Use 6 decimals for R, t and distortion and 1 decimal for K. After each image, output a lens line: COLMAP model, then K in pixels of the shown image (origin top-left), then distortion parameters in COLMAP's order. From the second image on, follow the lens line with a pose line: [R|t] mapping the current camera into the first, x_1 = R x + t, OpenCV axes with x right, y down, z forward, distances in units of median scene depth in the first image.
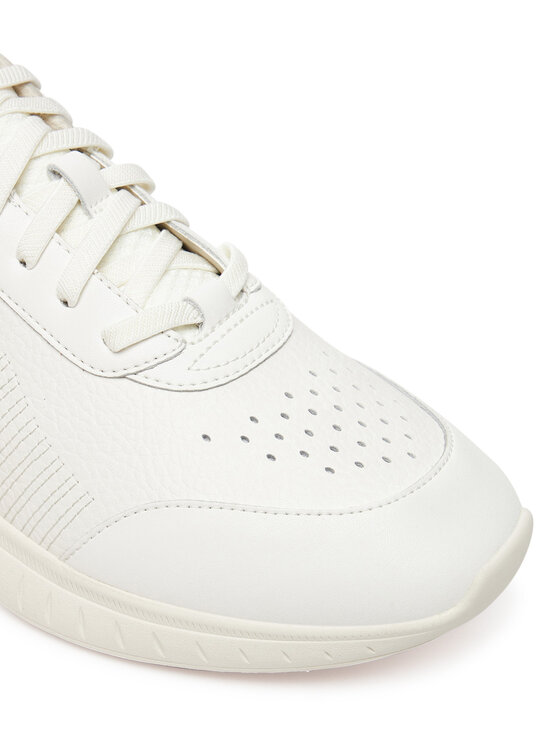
lens RADIAL K [[1573.7, 0, 280.1], [0, 1573.7, 373.1], [0, 0, 1]] dist [0.041320, 0.000000]
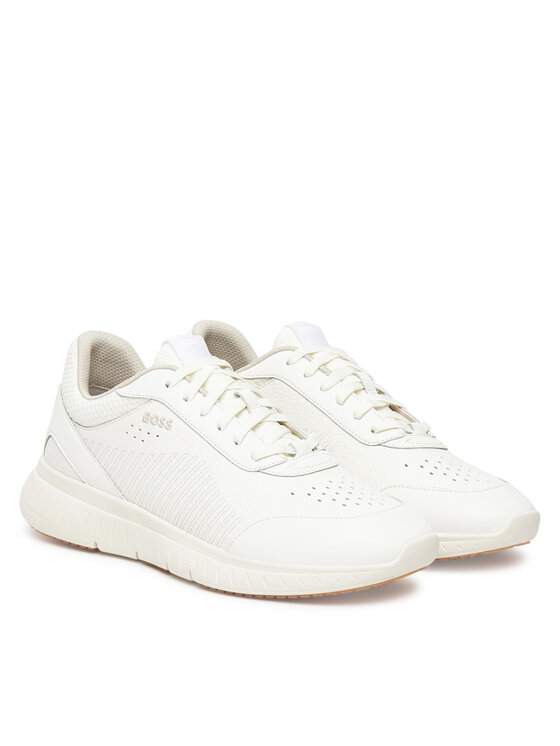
lens RADIAL K [[1466.4, 0, 279.9], [0, 1466.4, 372.9], [0, 0, 1]] dist [0.012288, 0.000000]
pose [[0.992275, 0.030136, -0.120339, 0.180260], [-0.069375, 0.938982, -0.336897, 0.576745], [0.102843, 0.342644, 0.933819, -1.017238]]
